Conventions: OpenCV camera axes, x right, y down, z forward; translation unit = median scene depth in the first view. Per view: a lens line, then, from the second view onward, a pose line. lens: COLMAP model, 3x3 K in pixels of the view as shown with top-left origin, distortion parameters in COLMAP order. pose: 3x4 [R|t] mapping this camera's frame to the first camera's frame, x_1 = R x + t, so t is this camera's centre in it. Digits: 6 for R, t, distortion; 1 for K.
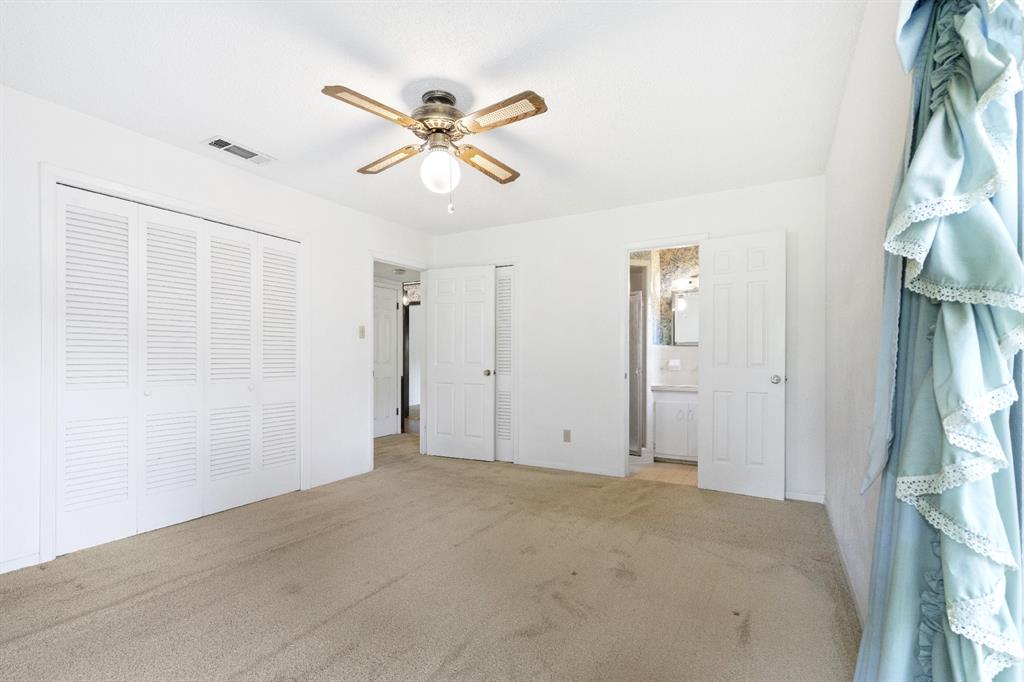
lens RADIAL K [[478.3, 0, 507.4], [0, 478.3, 359.5], [0, 0, 1]] dist [0.000111, -0.000031]
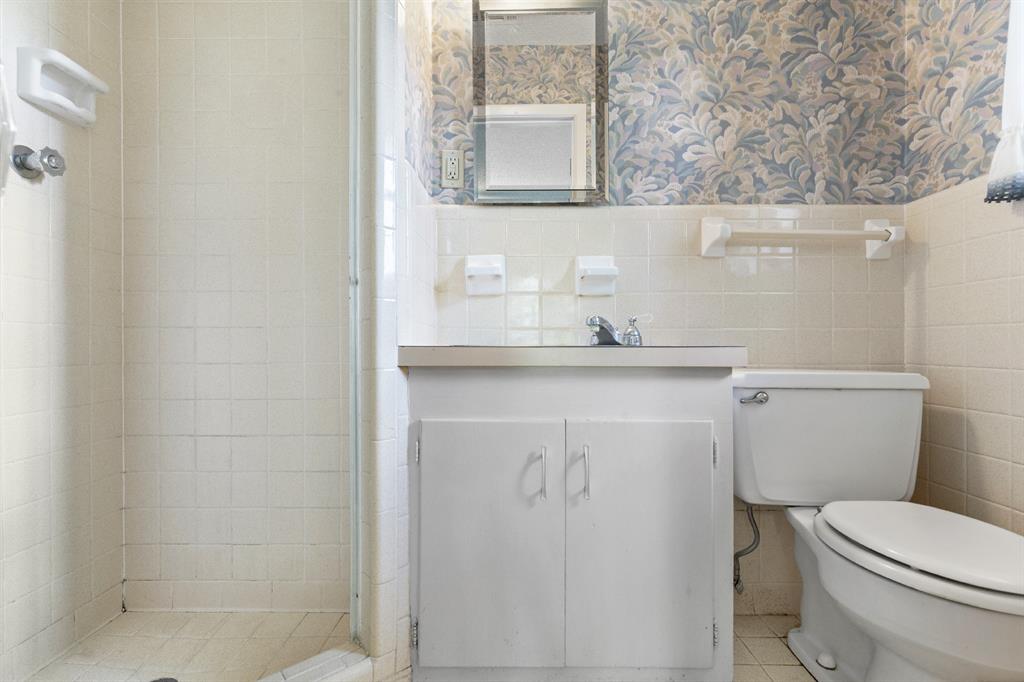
lens RADIAL K [[458.4, 0, 508.6], [0, 458.4, 346.1], [0, 0, 1]] dist [0.001013, 0.000085]
pose [[0.872003, -0.005436, 0.489471, 0.376151], [0.005031, 0.999985, 0.002144, 0.084300], [-0.489475, 0.000593, 0.872017, 1.234758]]
